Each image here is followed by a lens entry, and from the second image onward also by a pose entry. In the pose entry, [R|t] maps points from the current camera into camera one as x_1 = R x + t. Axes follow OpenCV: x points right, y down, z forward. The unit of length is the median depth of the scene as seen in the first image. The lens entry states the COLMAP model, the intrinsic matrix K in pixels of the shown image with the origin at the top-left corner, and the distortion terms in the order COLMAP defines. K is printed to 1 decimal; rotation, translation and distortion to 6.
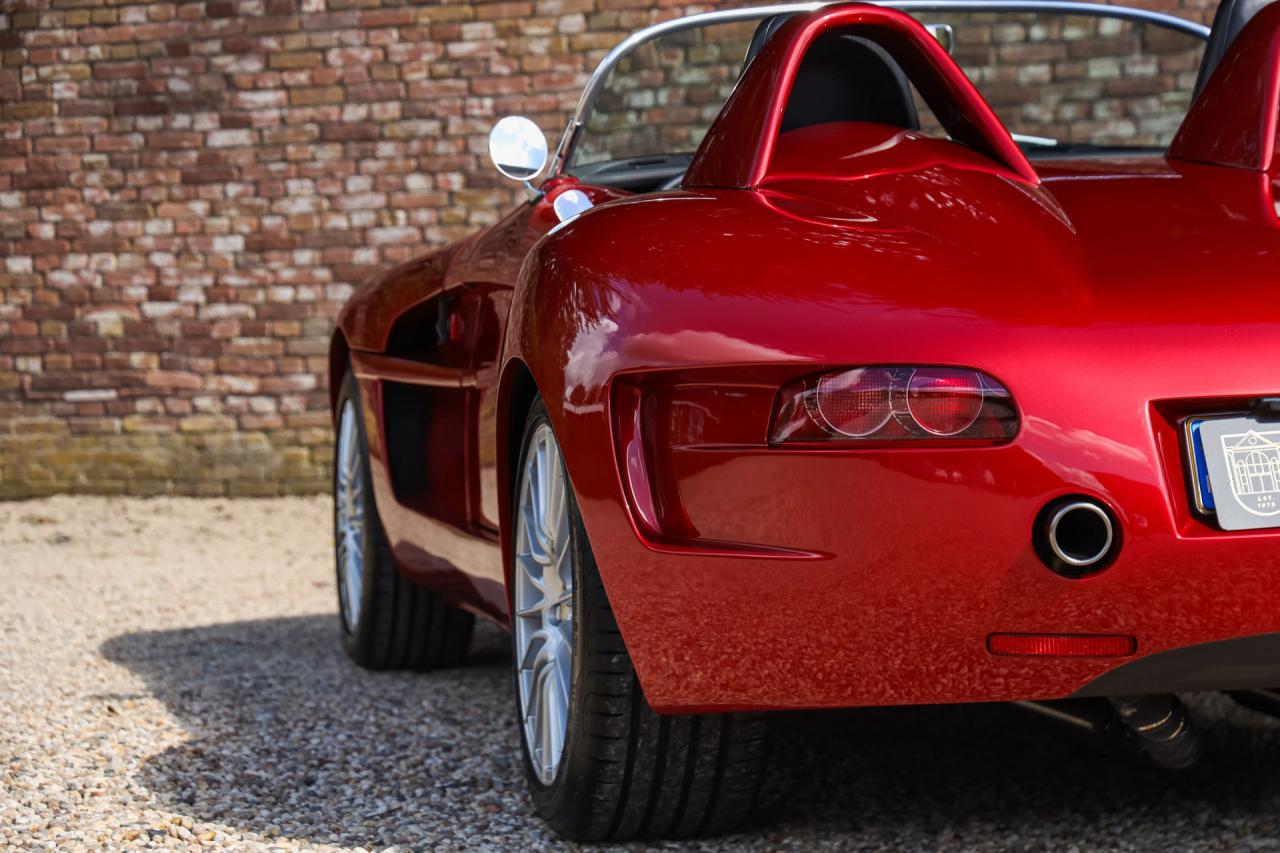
lens RADIAL K [[3222.5, 0, 708.5], [0, 3222.5, 428.0], [0, 0, 1]] dist [0.161081, -0.391635]
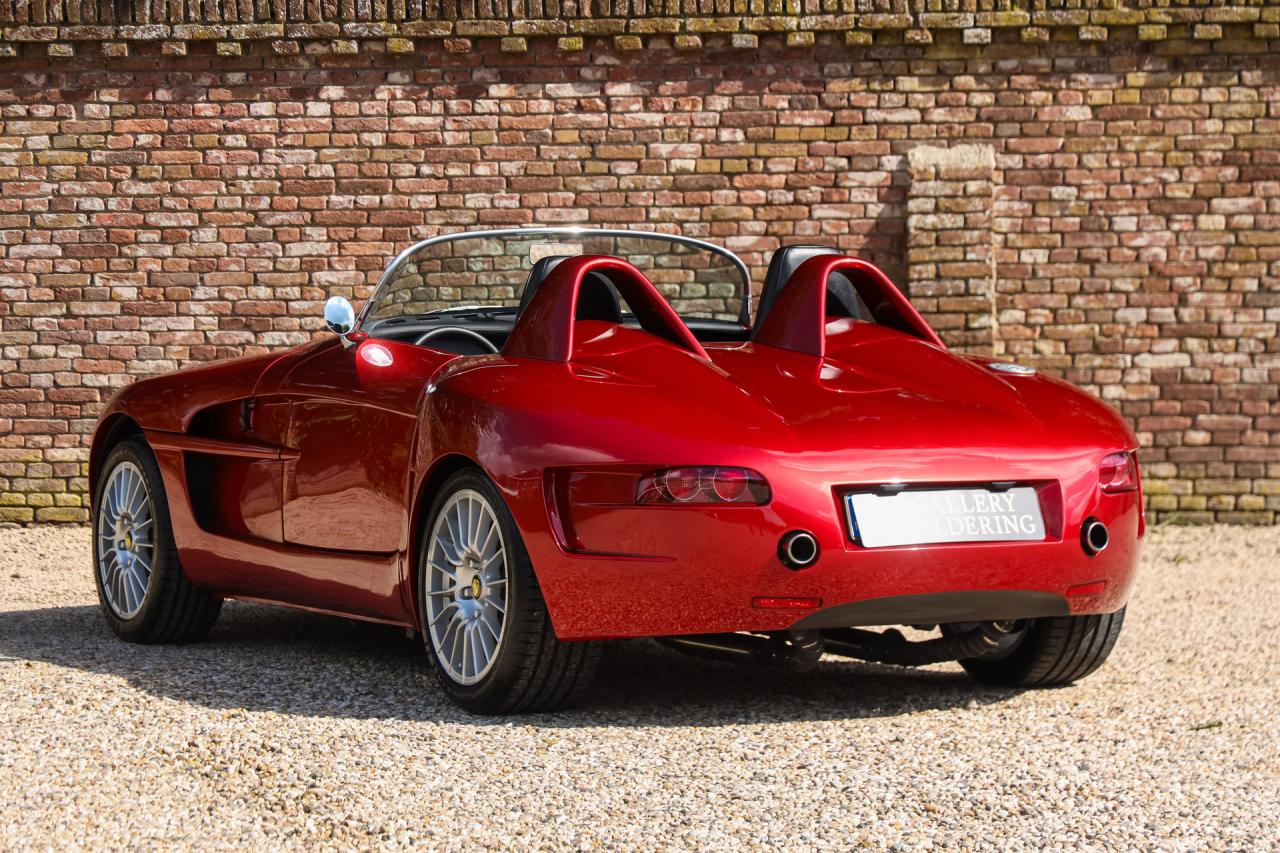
lens RADIAL K [[3537.3, 0, 734.1], [0, 3537.3, 457.2], [0, 0, 1]] dist [0.193045, -0.524385]
pose [[0.955066, 0.010253, 0.296217, -0.523277], [-0.010727, 0.999942, -0.000024, -0.022753], [-0.296200, -0.003155, 0.955121, -1.026193]]
